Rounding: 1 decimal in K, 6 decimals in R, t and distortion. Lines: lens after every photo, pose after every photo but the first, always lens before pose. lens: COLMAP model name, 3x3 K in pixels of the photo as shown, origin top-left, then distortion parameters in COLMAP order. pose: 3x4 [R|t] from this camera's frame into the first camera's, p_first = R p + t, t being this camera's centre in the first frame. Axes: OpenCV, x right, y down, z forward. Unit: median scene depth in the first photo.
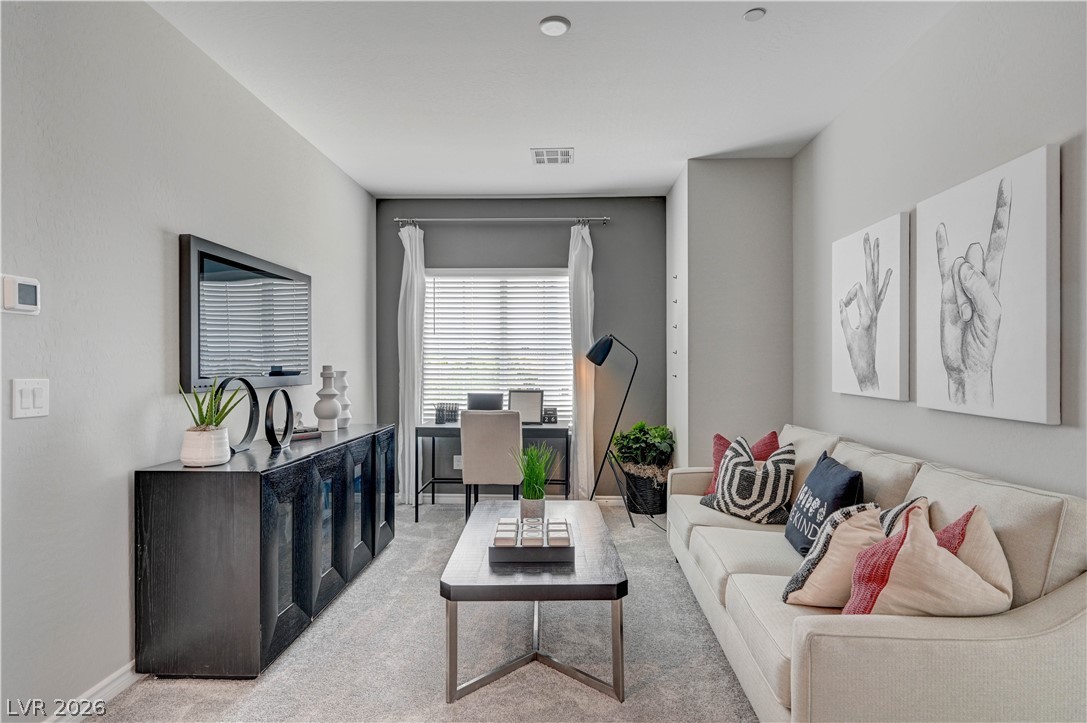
lens RADIAL K [[576.5, 0, 547.9], [0, 576.5, 361.6], [0, 0, 1]] dist [-0.000876, -0.000013]
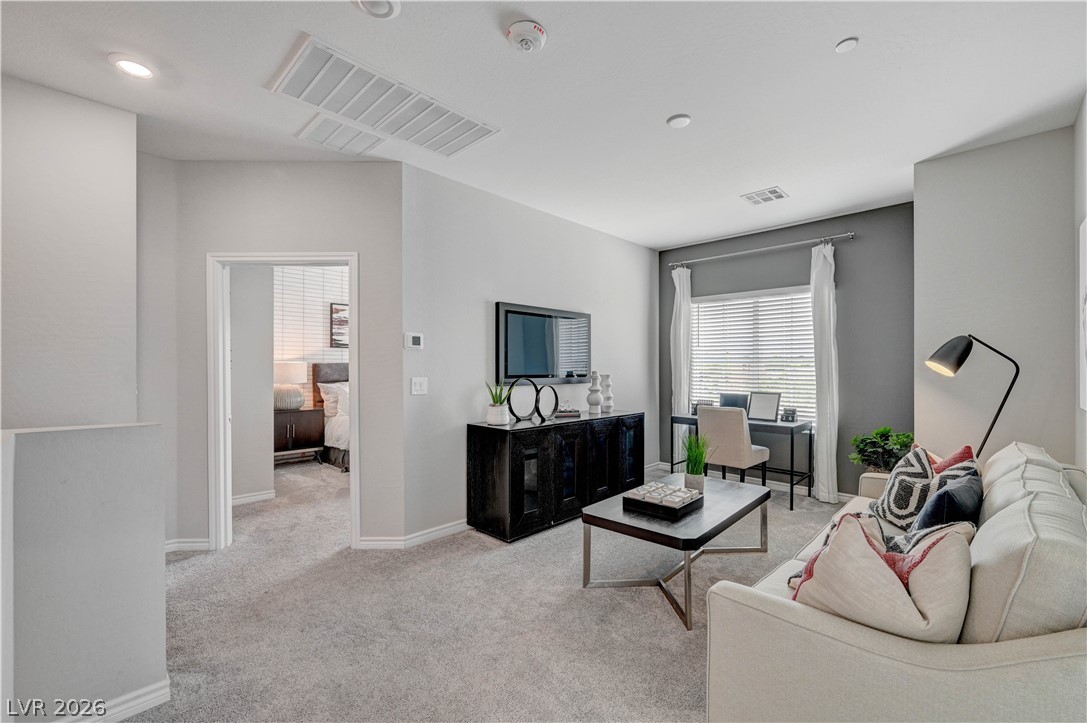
lens RADIAL K [[451.9, 0, 550.4], [0, 451.9, 364.5], [0, 0, 1]] dist [-0.001649, 0.000356]
pose [[0.743736, -0.002984, -0.668466, 0.402869], [0.001949, 0.999995, -0.002295, -0.010247], [0.668470, 0.000404, 0.743739, 0.013470]]
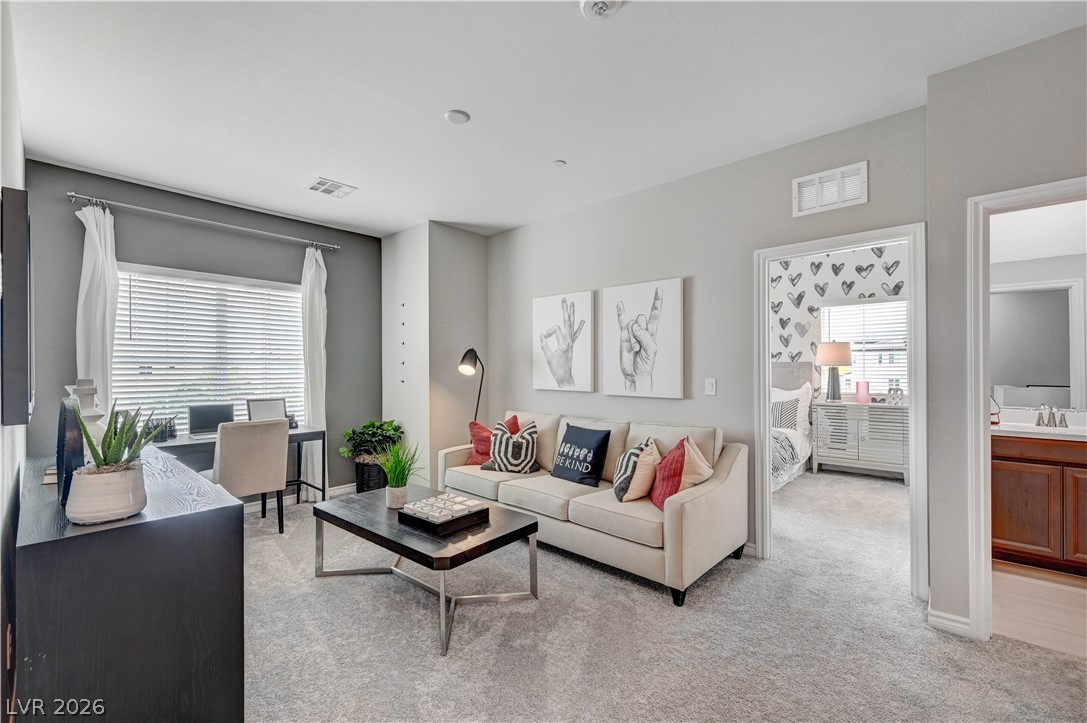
lens RADIAL K [[451.9, 0, 550.4], [0, 451.9, 364.5], [0, 0, 1]] dist [-0.001649, 0.000356]
pose [[0.640251, 0.004126, 0.768154, -0.523200], [0.000492, 0.999983, -0.005781, -0.010686], [-0.768165, 0.004079, 0.640239, 0.147717]]
